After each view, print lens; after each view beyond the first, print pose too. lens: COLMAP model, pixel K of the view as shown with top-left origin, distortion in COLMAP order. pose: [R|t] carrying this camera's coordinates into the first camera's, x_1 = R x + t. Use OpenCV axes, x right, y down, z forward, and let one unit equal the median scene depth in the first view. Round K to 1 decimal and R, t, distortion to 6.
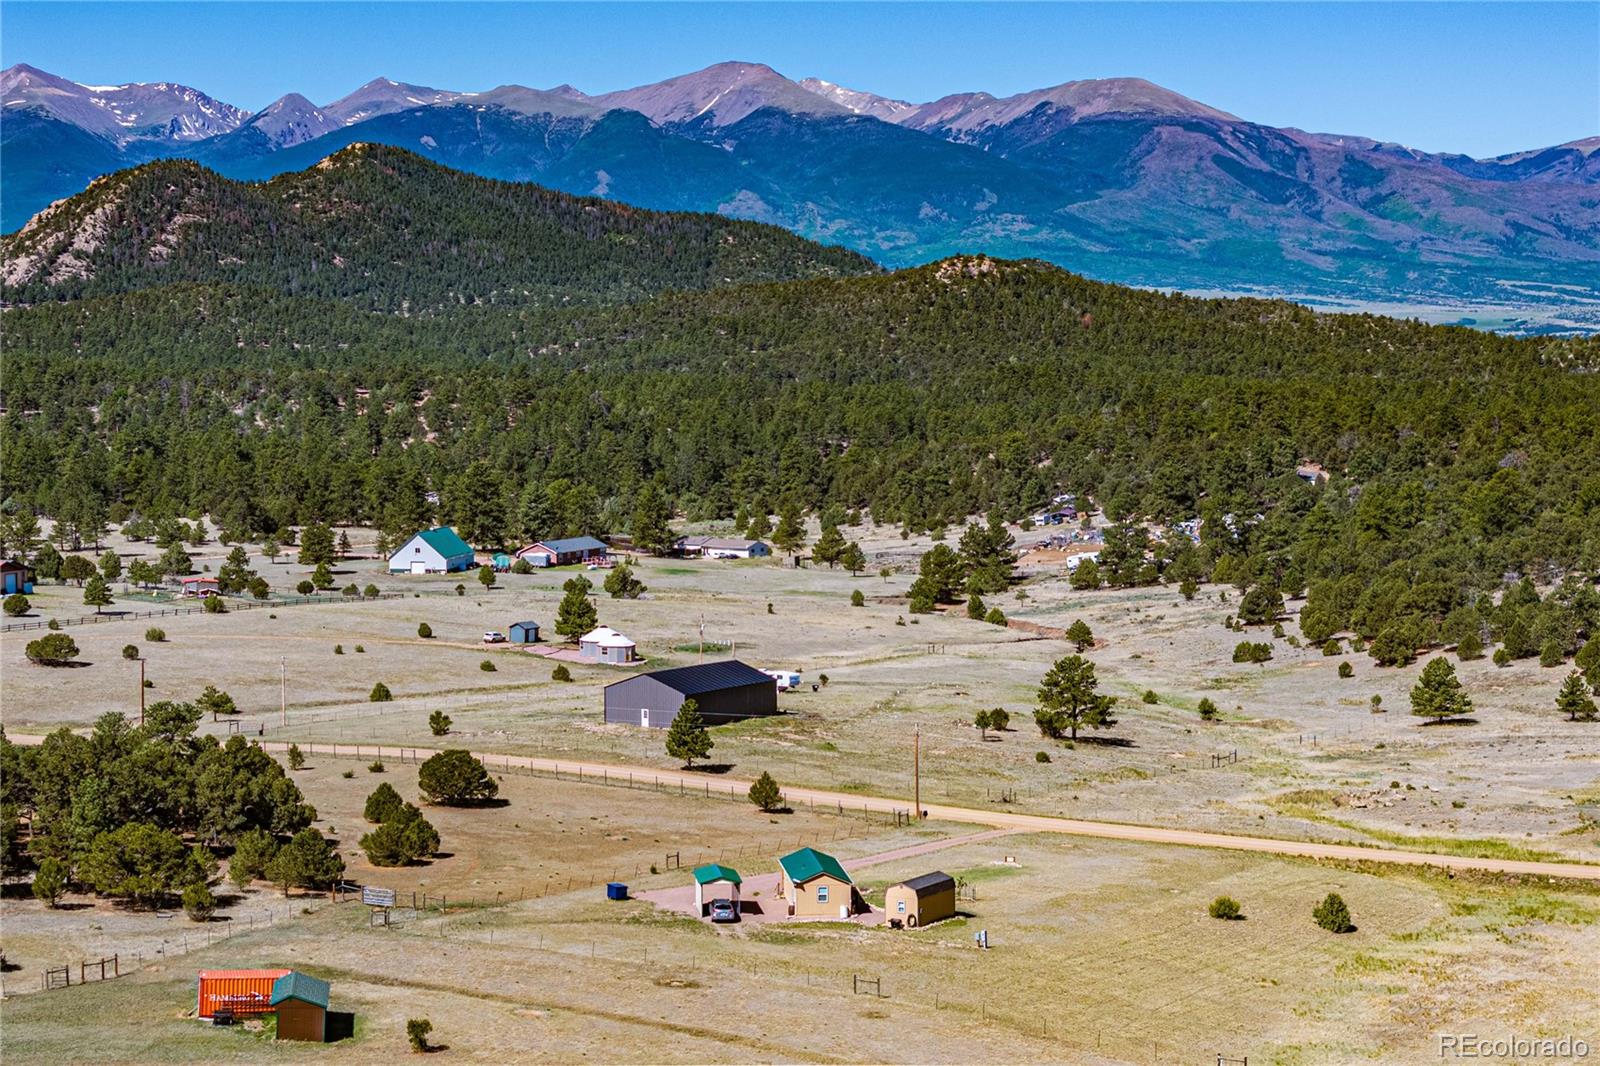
lens RADIAL K [[3212.6, 0, 782.7], [0, 3212.6, 485.9], [0, 0, 1]] dist [-0.128057, 2.248578]
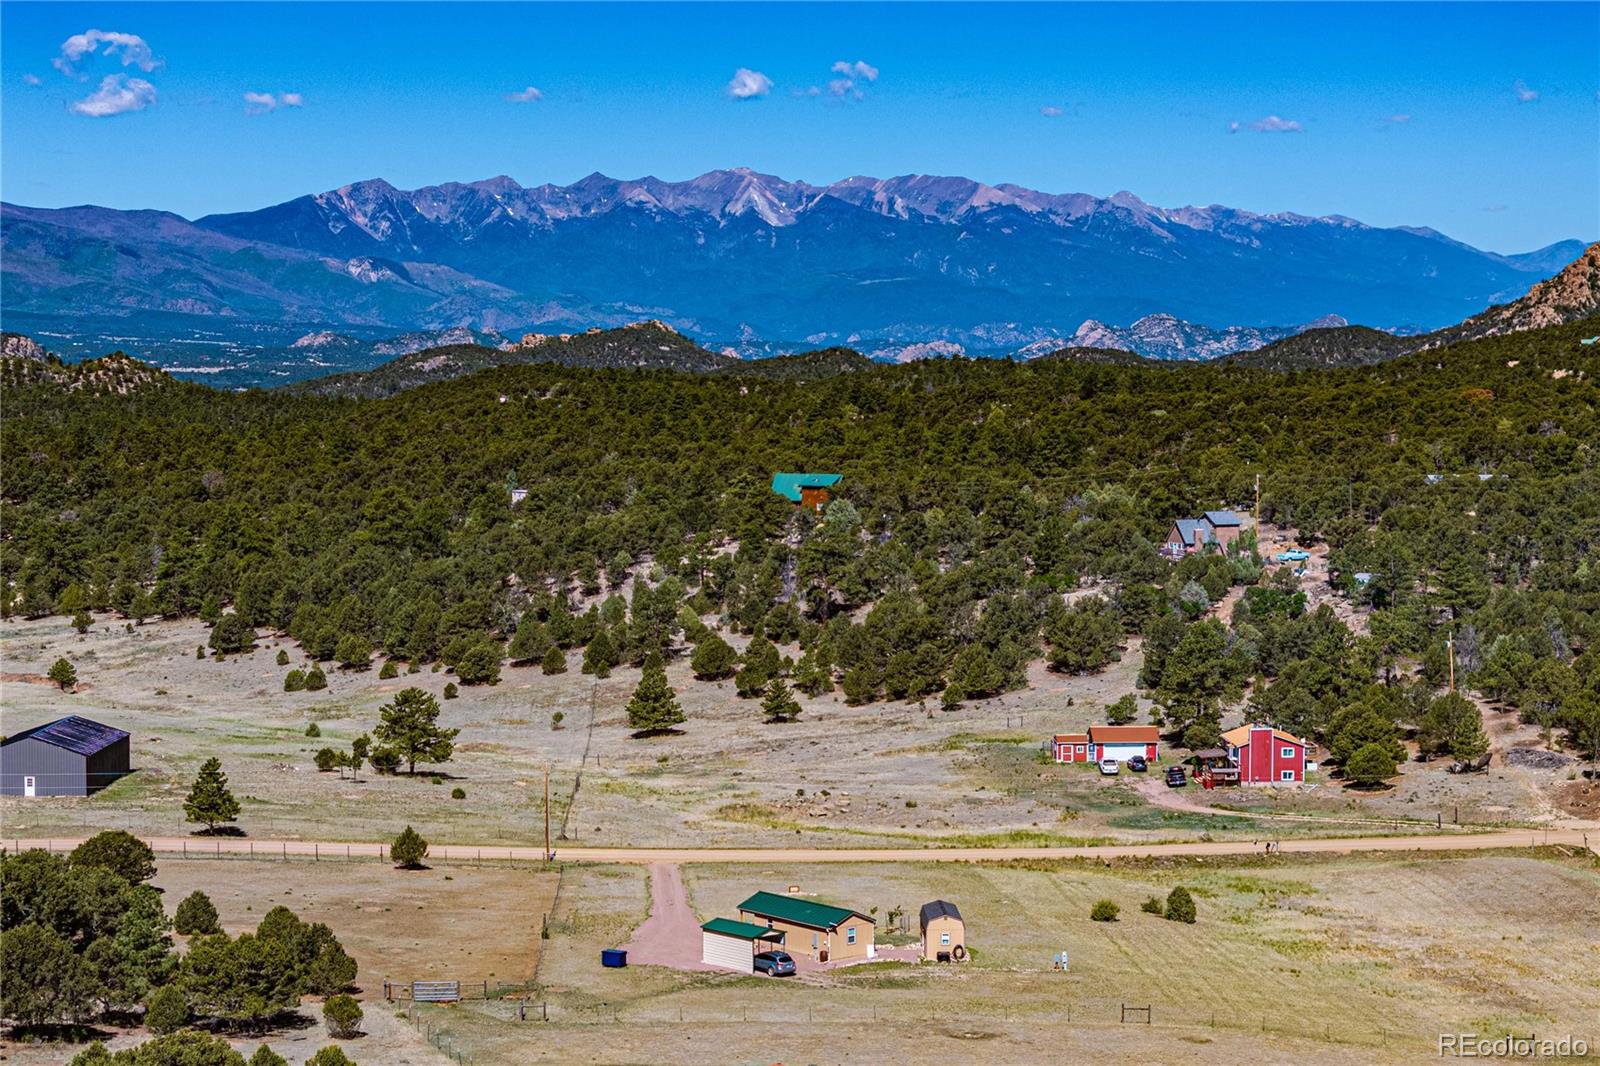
lens RADIAL K [[3217.2, 0, 780.1], [0, 3217.2, 532.6], [0, 0, 1]] dist [-0.218625, 3.697898]
pose [[0.834680, -0.034996, 0.549623, -0.101472], [0.030696, 0.999384, 0.017016, -0.001936], [-0.549879, 0.002669, 0.835240, 0.040382]]
